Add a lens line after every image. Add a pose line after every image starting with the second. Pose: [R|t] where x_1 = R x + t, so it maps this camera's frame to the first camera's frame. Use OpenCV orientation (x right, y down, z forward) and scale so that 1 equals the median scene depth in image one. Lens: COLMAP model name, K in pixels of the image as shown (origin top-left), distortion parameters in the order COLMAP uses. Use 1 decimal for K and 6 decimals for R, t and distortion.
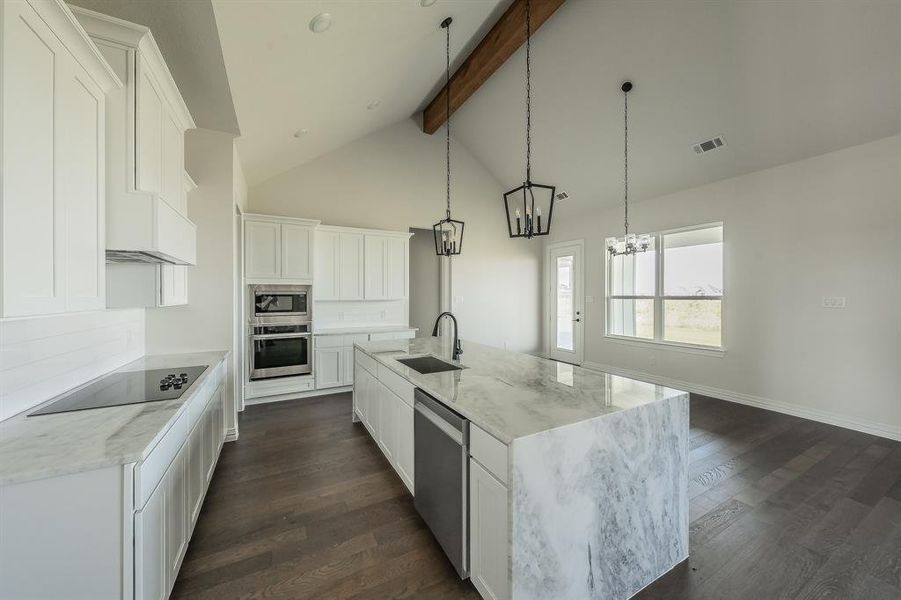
lens RADIAL K [[326.1, 0, 450.9], [0, 326.1, 296.6], [0, 0, 1]] dist [0.004778, -0.000849]
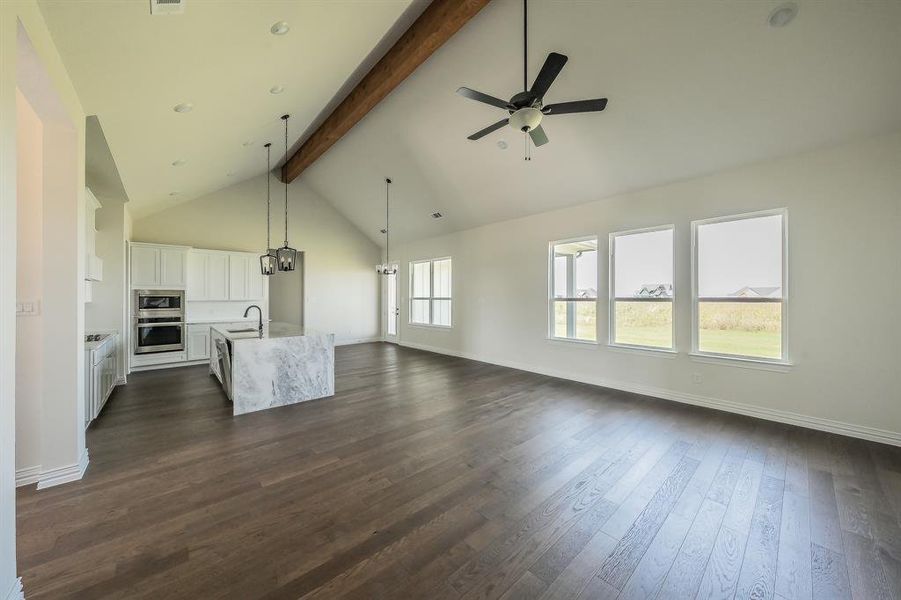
lens RADIAL K [[326.1, 0, 453.9], [0, 326.1, 297.3], [0, 0, 1]] dist [0.004778, -0.000849]
pose [[0.974028, 0.000609, 0.226425, 0.428977], [0.000266, 0.999993, -0.003831, 0.003211], [-0.226426, 0.003791, 0.974021, -0.723882]]
